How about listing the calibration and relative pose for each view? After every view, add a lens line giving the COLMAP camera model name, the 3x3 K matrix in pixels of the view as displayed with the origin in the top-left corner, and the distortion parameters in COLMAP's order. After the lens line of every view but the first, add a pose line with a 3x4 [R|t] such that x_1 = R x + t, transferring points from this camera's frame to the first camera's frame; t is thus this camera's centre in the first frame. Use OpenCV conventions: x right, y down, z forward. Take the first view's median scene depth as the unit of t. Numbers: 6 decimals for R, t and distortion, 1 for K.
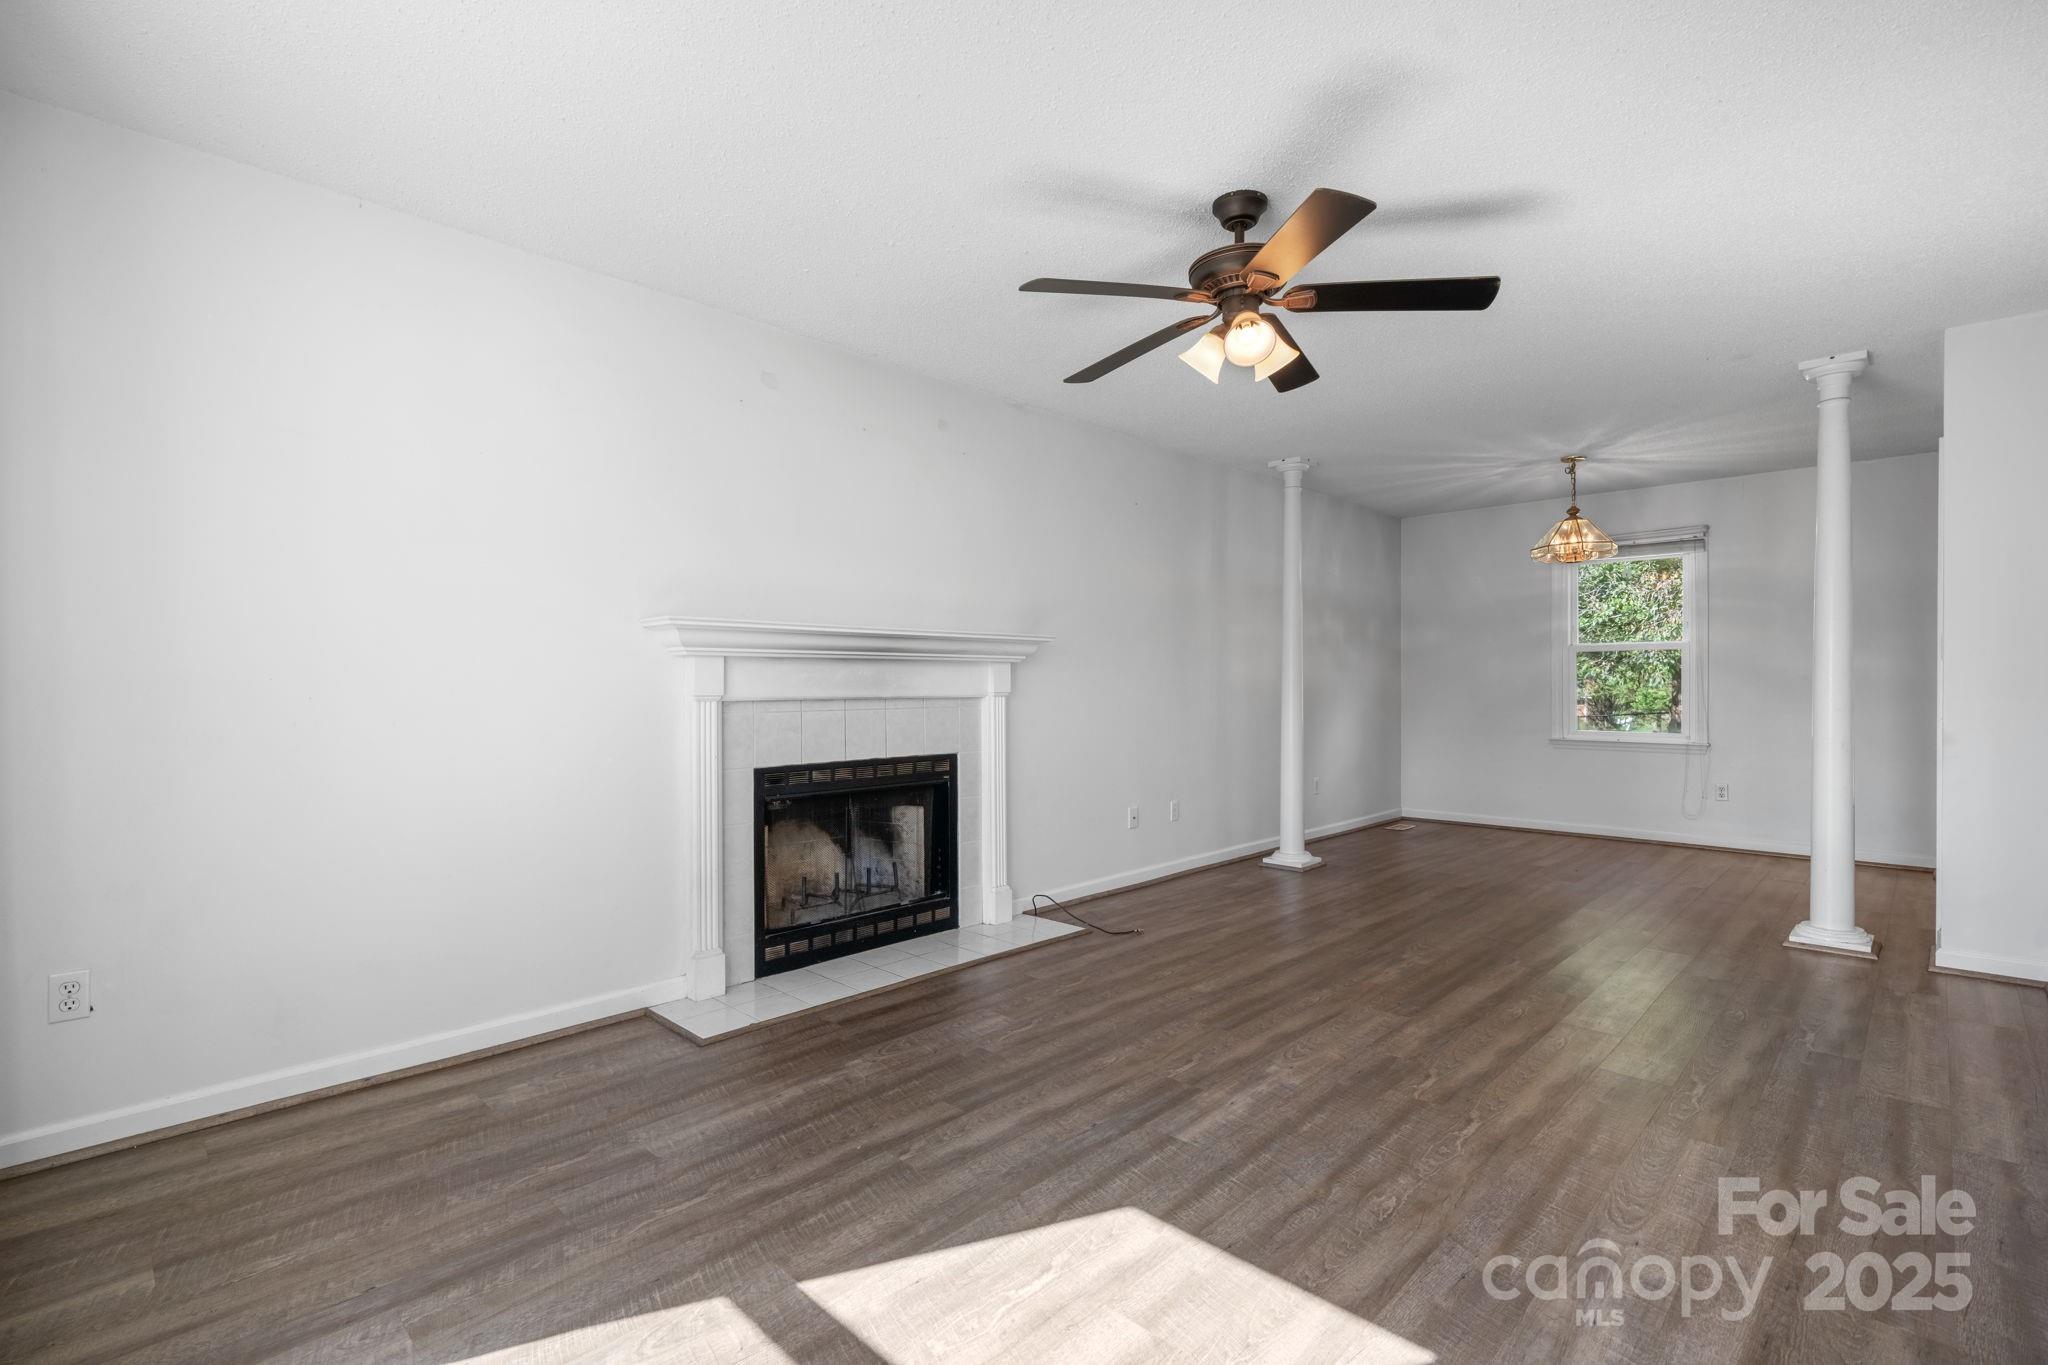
lens RADIAL K [[928.8, 0, 1004.4], [0, 928.8, 690.7], [0, 0, 1]] dist [0.000323, -0.000268]
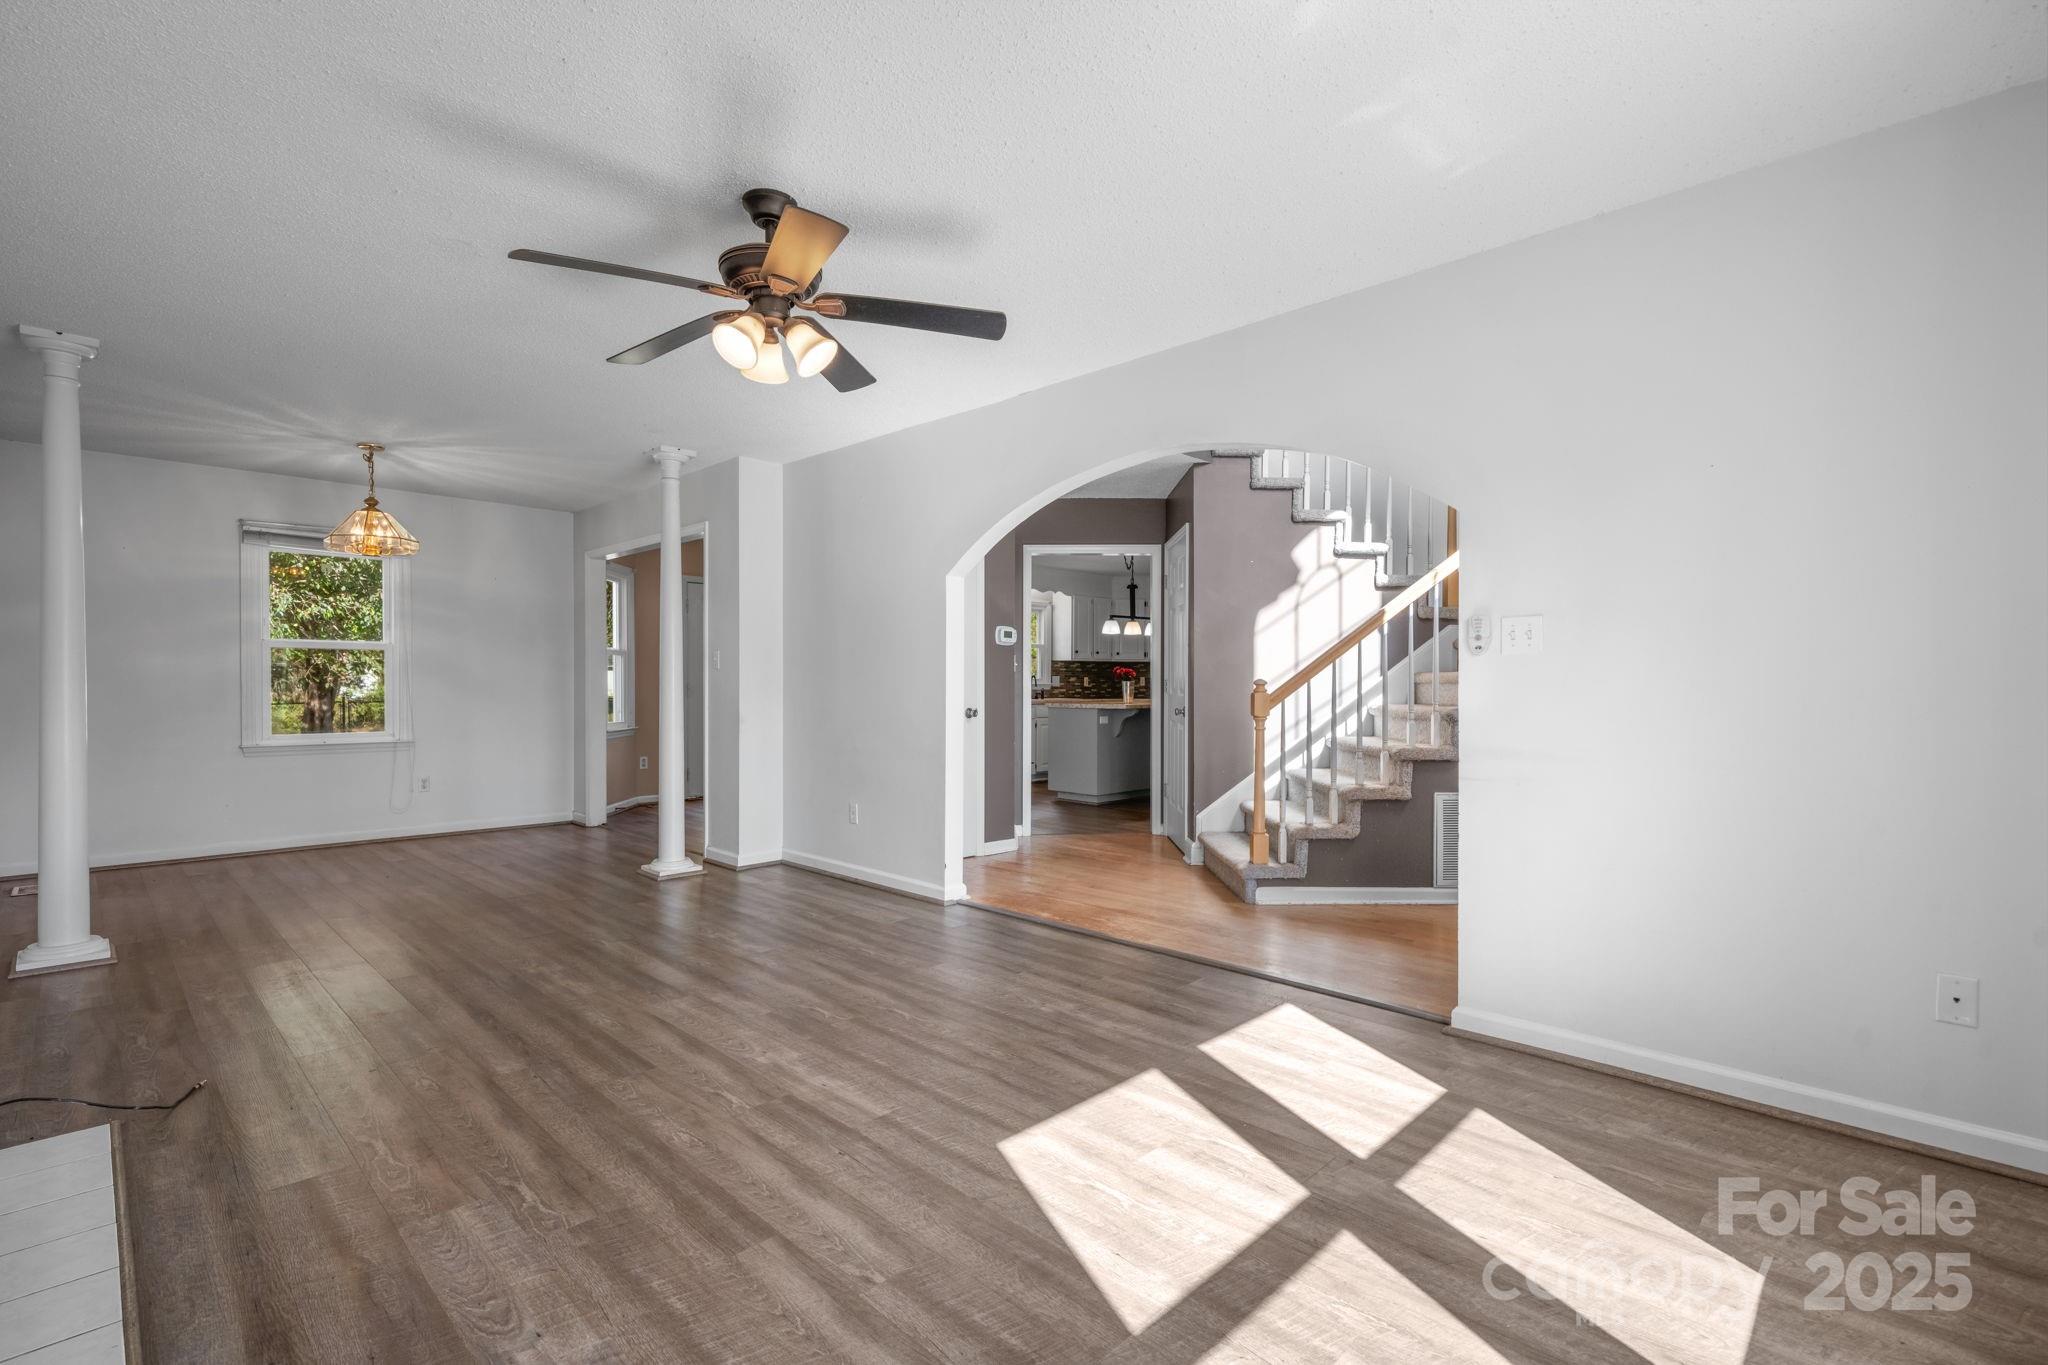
lens RADIAL K [[928.8, 0, 1024.1], [0, 928.8, 692.8], [0, 0, 1]] dist [0.000323, -0.000268]
pose [[-0.008564, -0.007295, 0.999937, -0.591550], [0.003605, 0.999967, 0.007326, -0.003178], [-0.999957, 0.003668, -0.008538, 0.578524]]
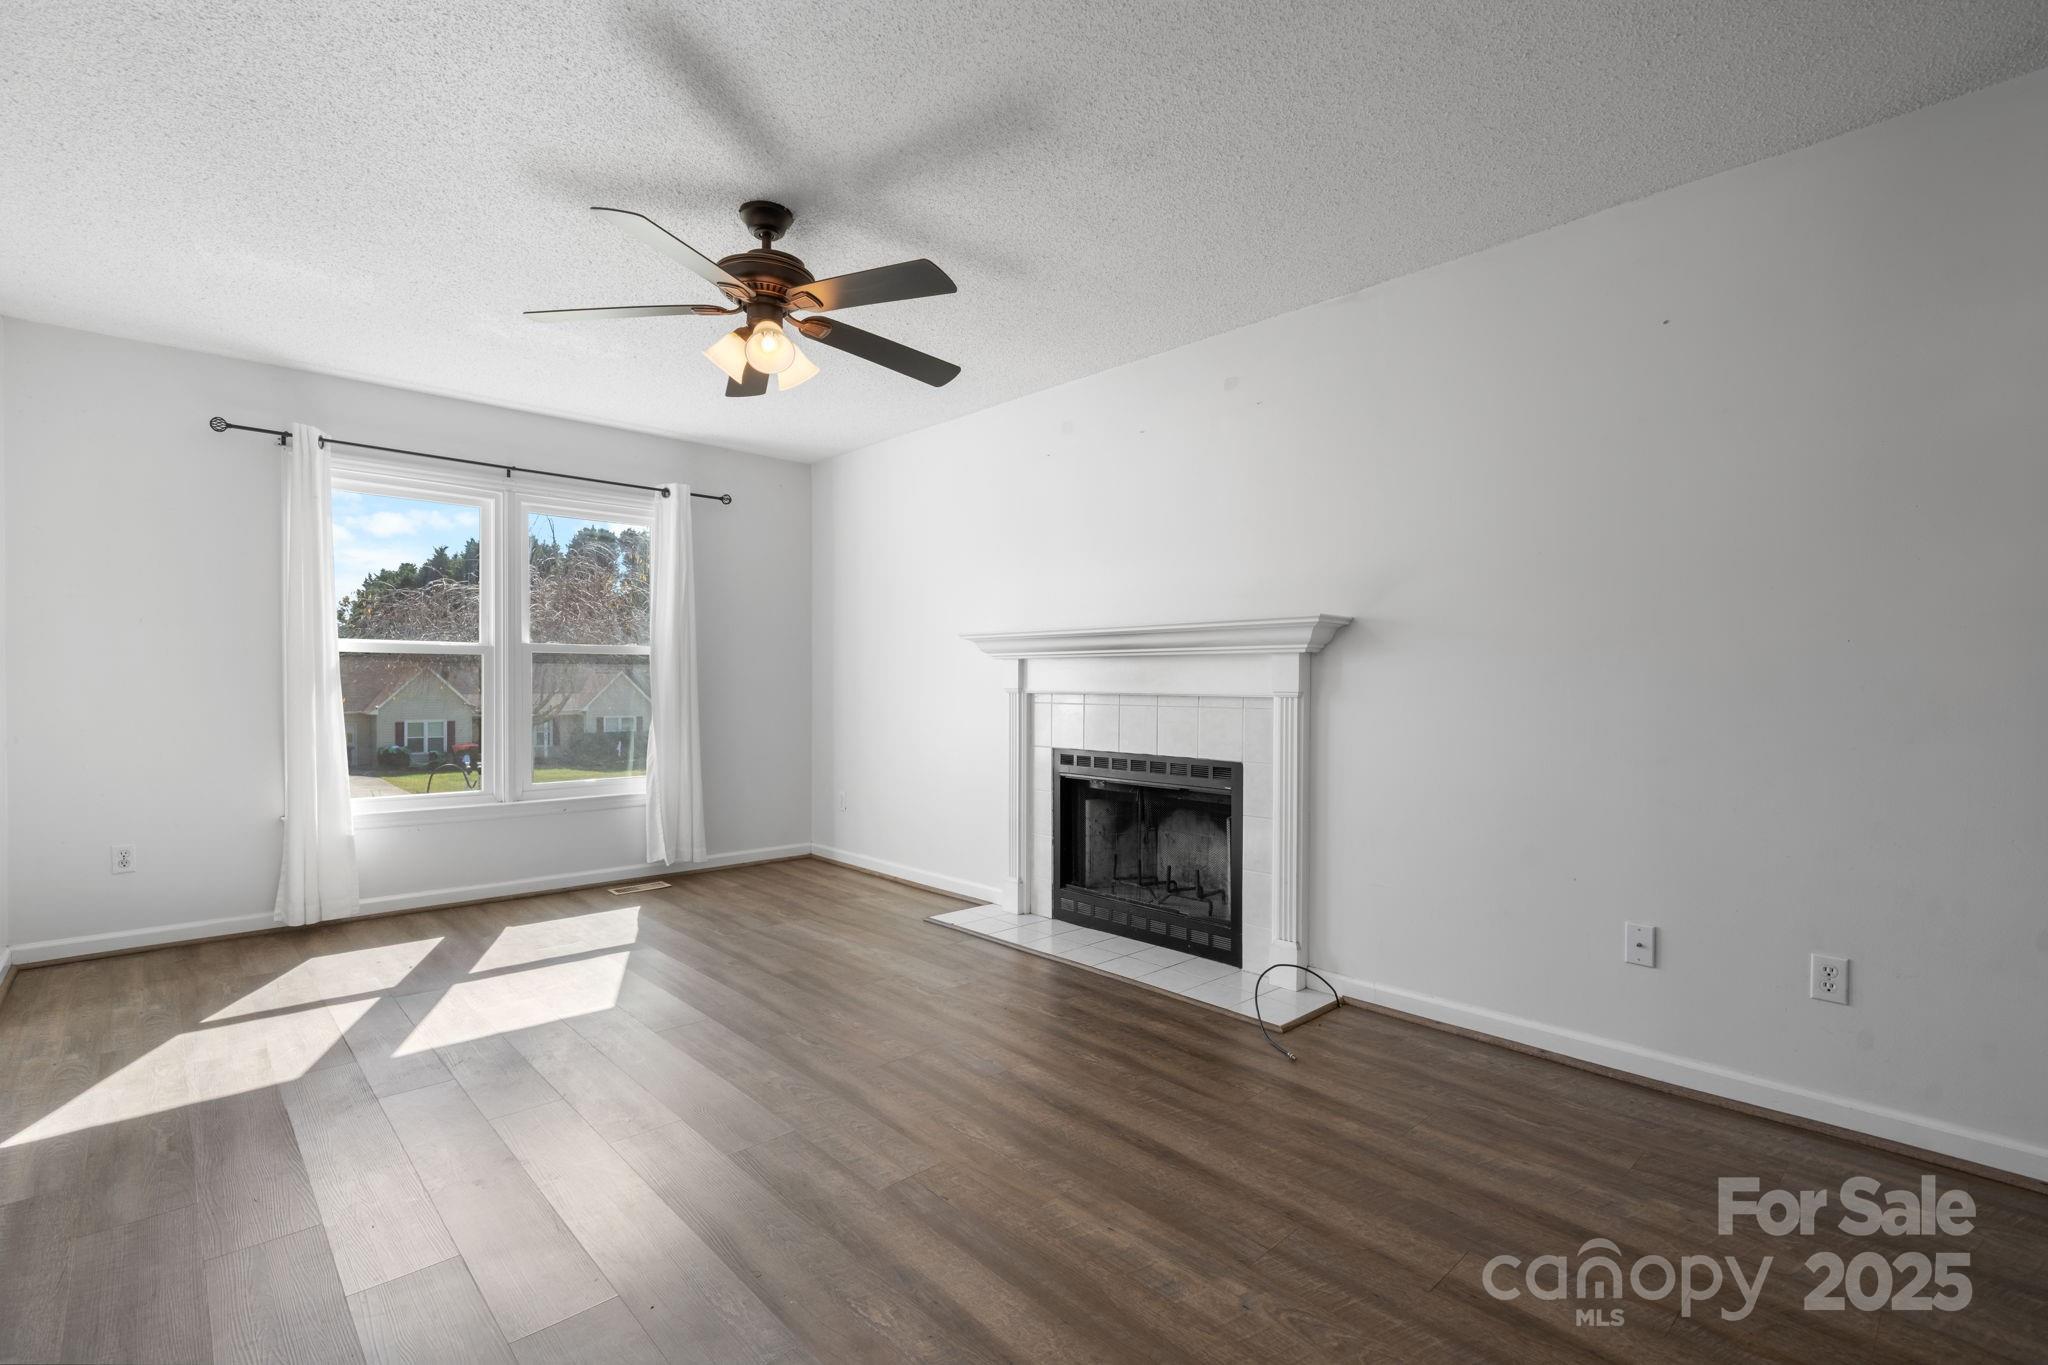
lens RADIAL K [[928.8, 0, 1019.1], [0, 928.8, 665.7], [0, 0, 1]] dist [0.000323, -0.000268]
pose [[-0.041271, -0.019957, -0.998949, 1.013901], [-0.009152, 0.999766, -0.019596, -0.002561], [0.999106, 0.008333, -0.041444, 1.042878]]
